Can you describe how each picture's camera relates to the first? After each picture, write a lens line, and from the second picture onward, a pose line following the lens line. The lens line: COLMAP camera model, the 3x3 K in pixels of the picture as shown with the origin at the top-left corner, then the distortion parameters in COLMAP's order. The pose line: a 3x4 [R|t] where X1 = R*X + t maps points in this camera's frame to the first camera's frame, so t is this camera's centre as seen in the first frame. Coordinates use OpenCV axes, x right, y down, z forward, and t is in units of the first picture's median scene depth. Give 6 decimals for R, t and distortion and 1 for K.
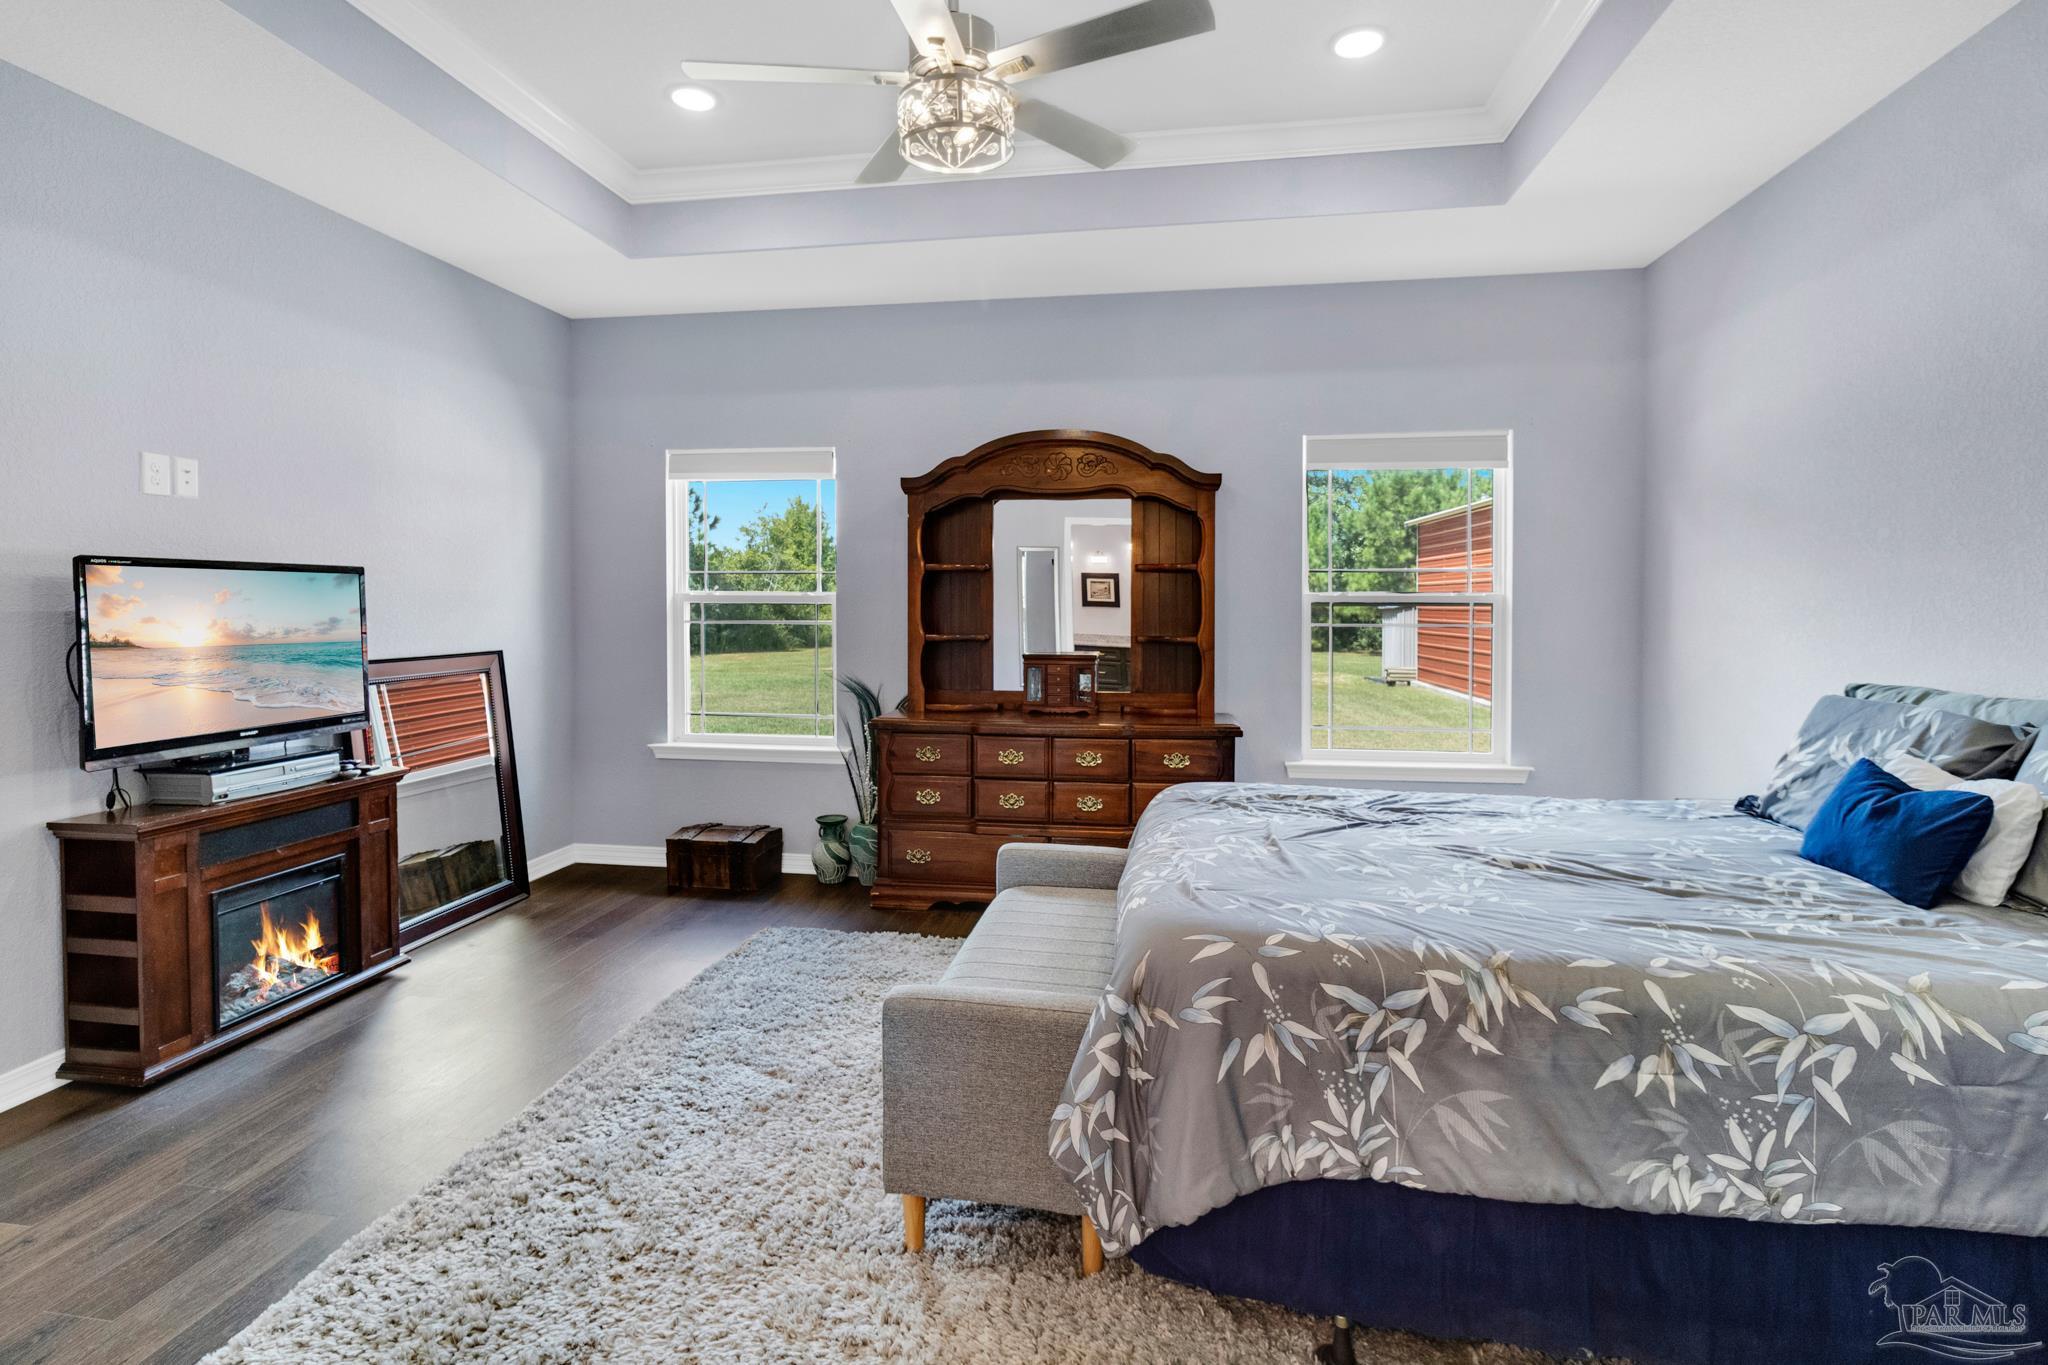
lens RADIAL K [[982.7, 0, 1037.8], [0, 982.7, 663.5], [0, 0, 1]] dist [0.000671, -0.002430]
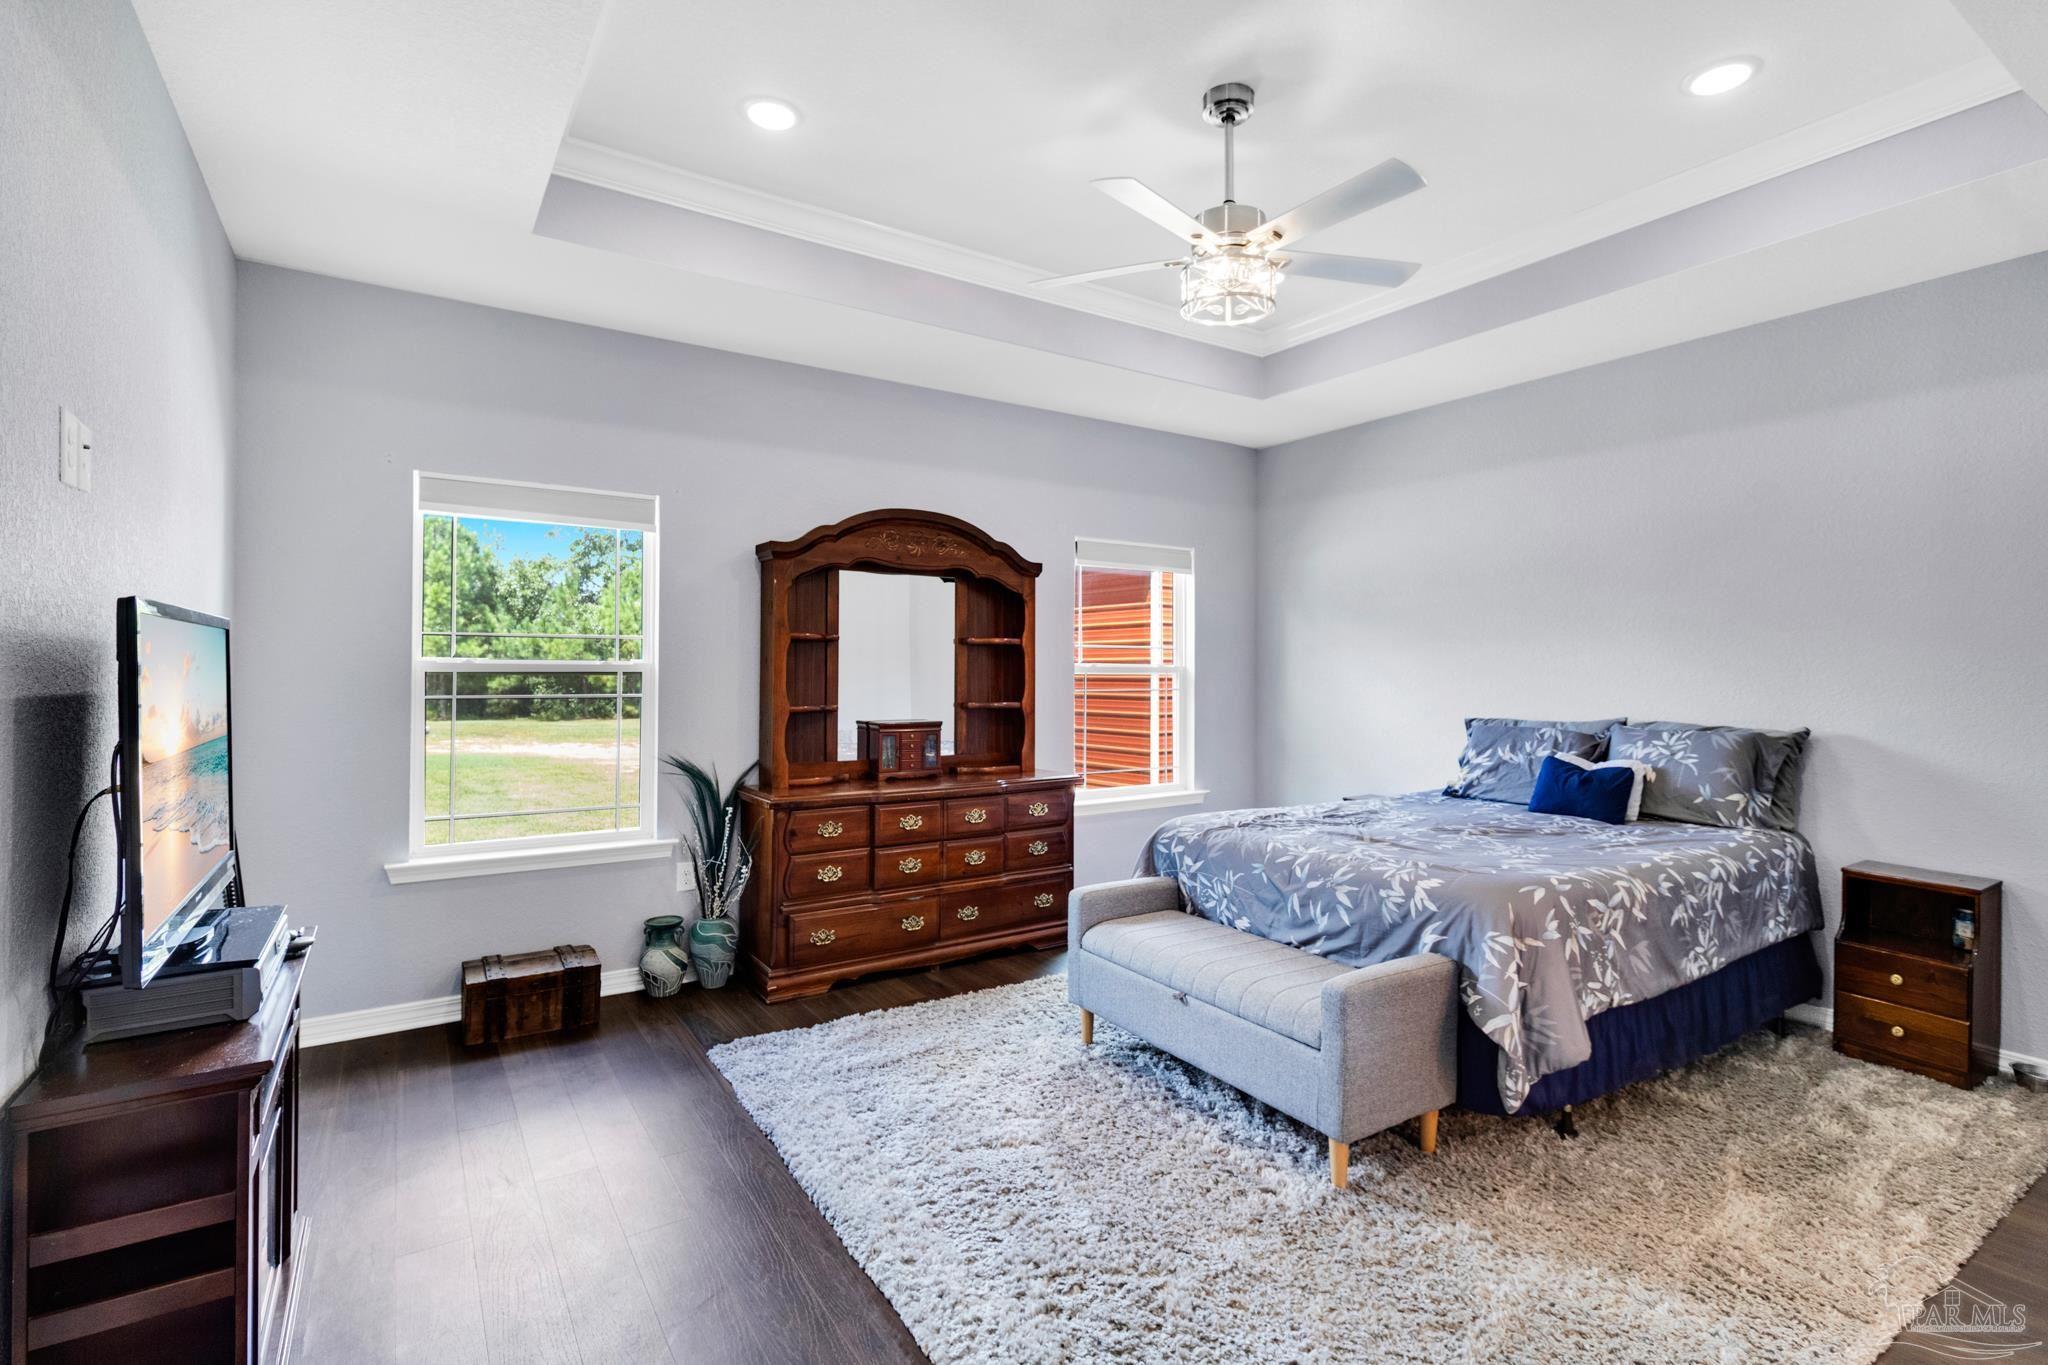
lens RADIAL K [[982.7, 0, 1016.6], [0, 982.7, 679.8], [0, 0, 1]] dist [0.000671, -0.002430]
pose [[0.737022, -0.006953, 0.675833, -0.629229], [0.039686, 0.998667, -0.033005, -0.015247], [-0.674702, 0.051146, 0.736316, 0.157237]]
